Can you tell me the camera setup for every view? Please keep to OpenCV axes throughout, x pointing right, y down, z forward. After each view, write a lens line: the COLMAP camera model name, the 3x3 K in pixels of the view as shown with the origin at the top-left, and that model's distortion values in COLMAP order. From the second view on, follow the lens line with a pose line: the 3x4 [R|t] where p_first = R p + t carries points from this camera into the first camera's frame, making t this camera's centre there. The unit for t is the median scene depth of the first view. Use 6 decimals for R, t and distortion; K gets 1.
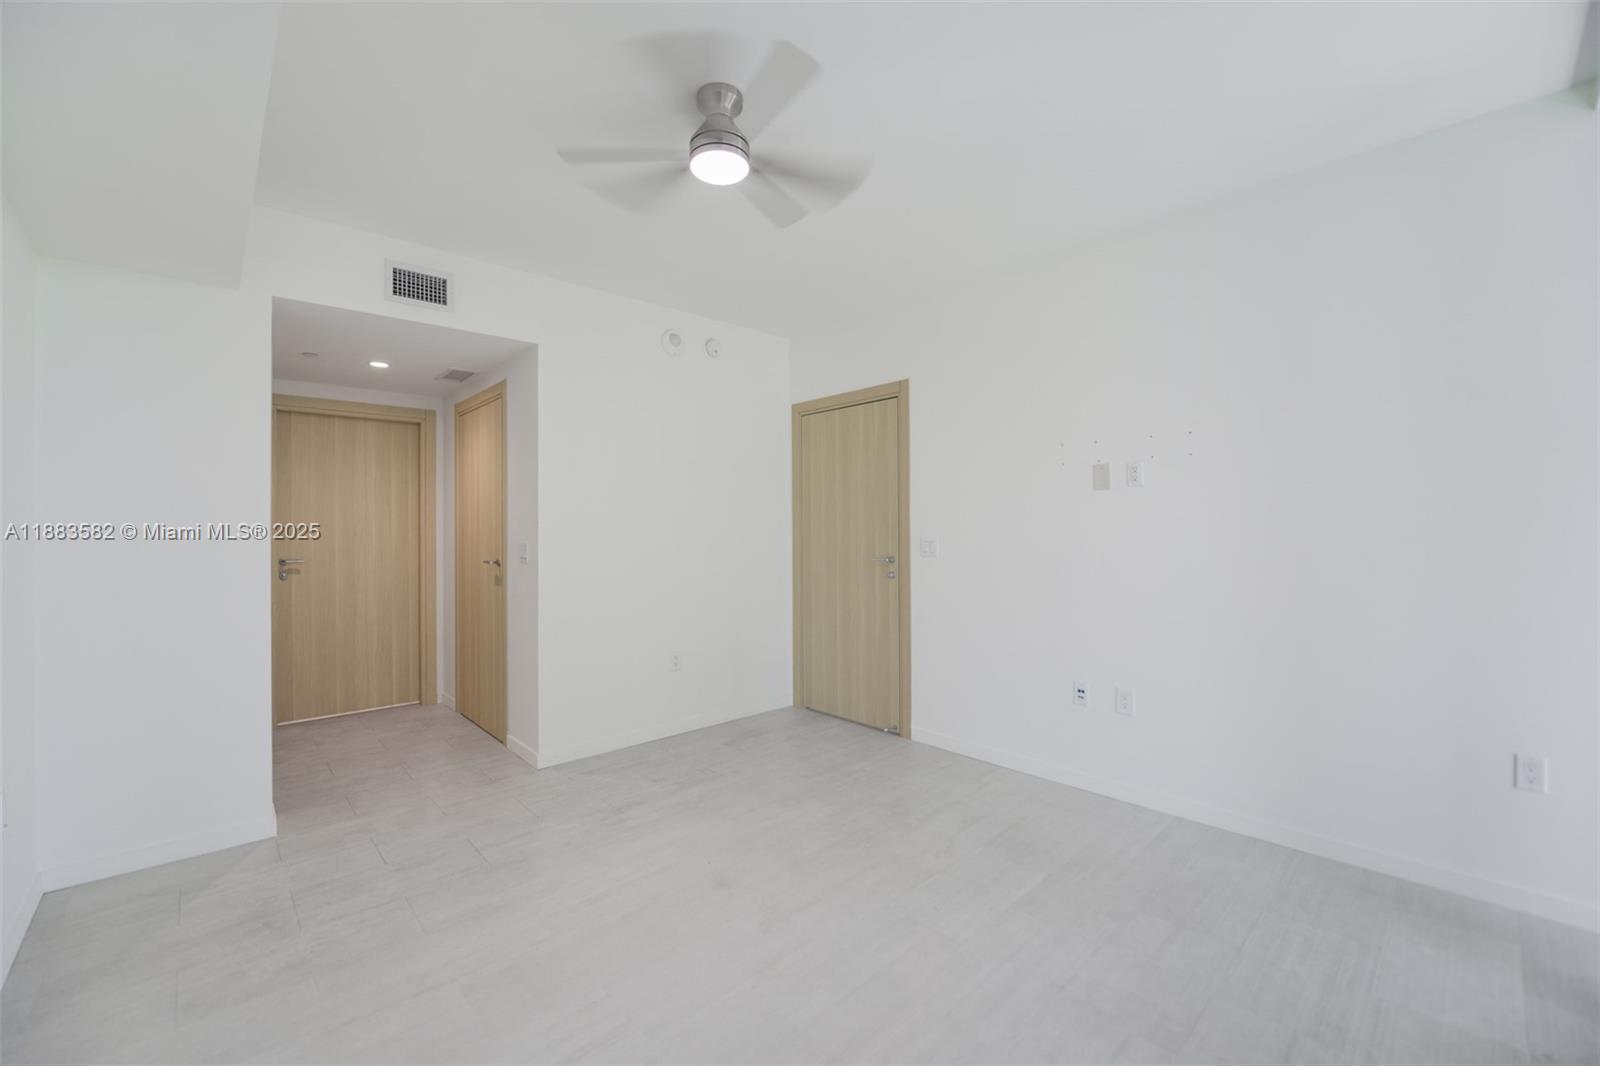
lens RADIAL K [[640.9, 0, 790.2], [0, 640.9, 543.7], [0, 0, 1]] dist [-0.002280, 0.004402]
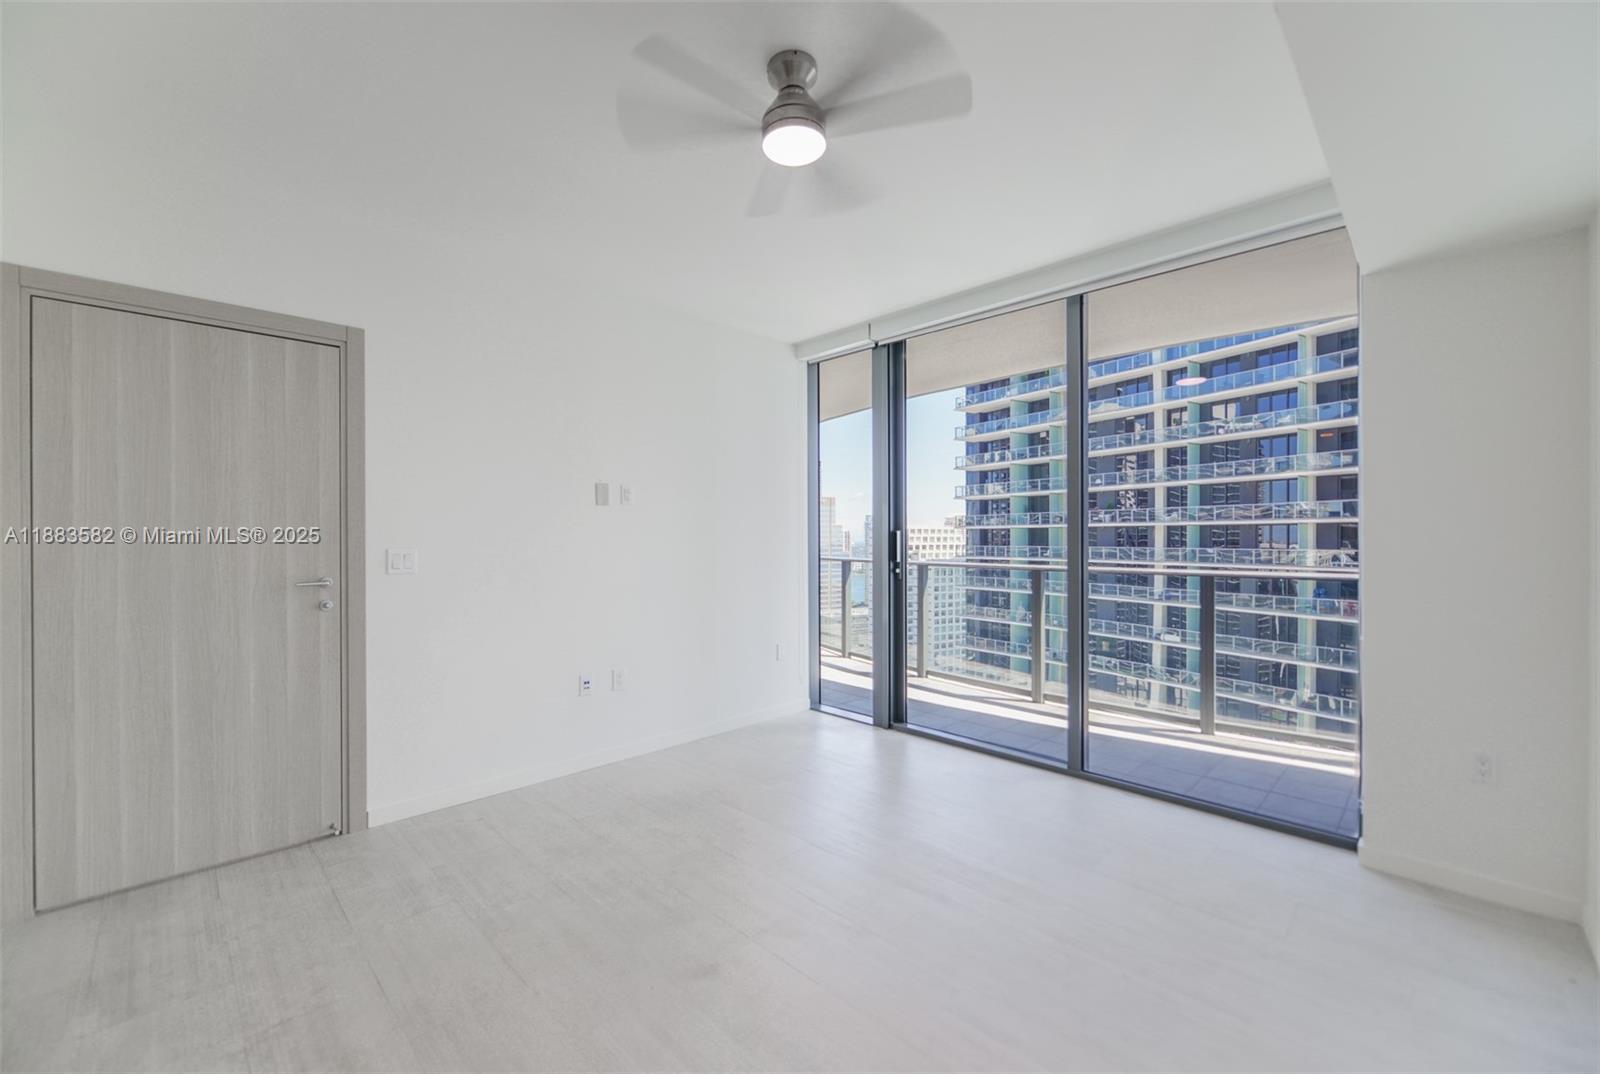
lens RADIAL K [[640.9, 0, 806.8], [0, 640.9, 540.8], [0, 0, 1]] dist [-0.002280, 0.004402]
pose [[-0.031115, -0.005782, 0.999499, -0.556476], [0.012438, 0.999904, 0.006172, -0.017047], [-0.999438, 0.012624, -0.031040, 0.528244]]
